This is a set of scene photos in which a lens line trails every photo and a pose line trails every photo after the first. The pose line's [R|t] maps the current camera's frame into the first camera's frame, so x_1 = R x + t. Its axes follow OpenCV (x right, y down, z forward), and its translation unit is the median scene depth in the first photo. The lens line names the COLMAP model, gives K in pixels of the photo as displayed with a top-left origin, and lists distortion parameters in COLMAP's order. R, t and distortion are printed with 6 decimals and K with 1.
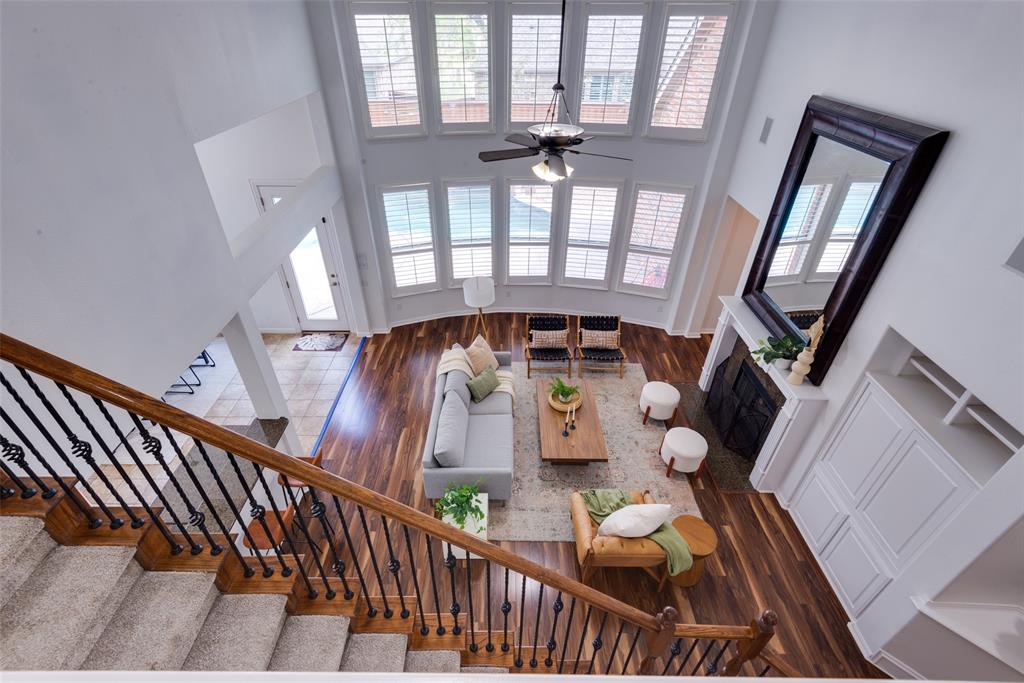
lens RADIAL K [[466.8, 0, 502.0], [0, 466.8, 346.2], [0, 0, 1]] dist [-0.001340, -0.000602]
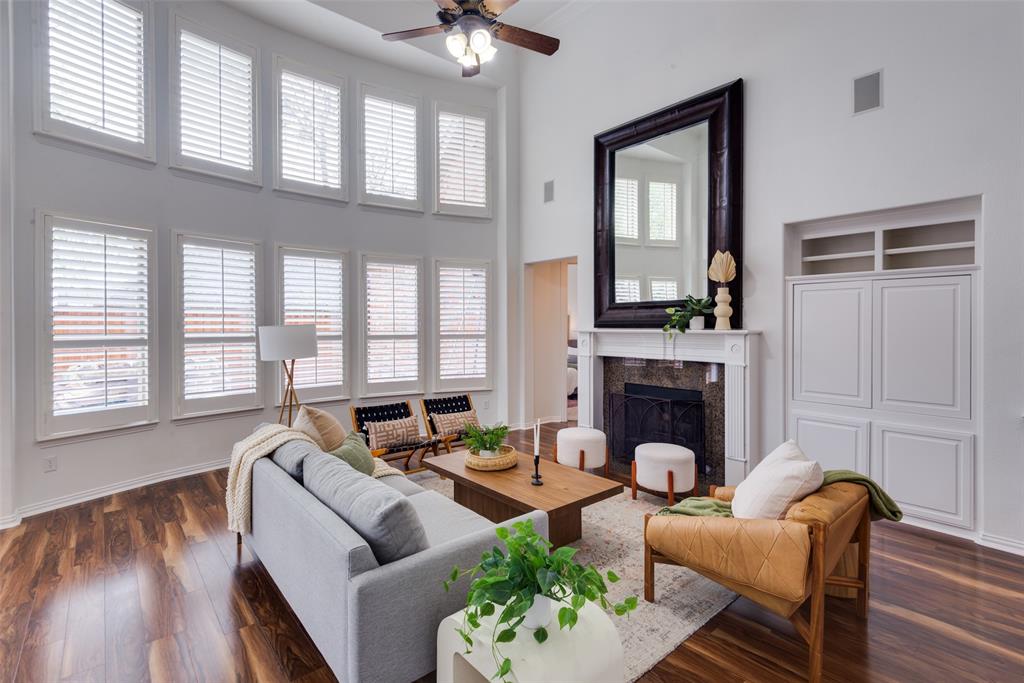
lens RADIAL K [[464.2, 0, 506.0], [0, 464.2, 325.1], [0, 0, 1]] dist [0.000243, -0.000403]
pose [[0.762654, -0.006715, 0.646771, -0.195359], [0.382250, 0.811322, -0.442314, 0.208041], [-0.521770, 0.584561, 0.621325, 0.441349]]
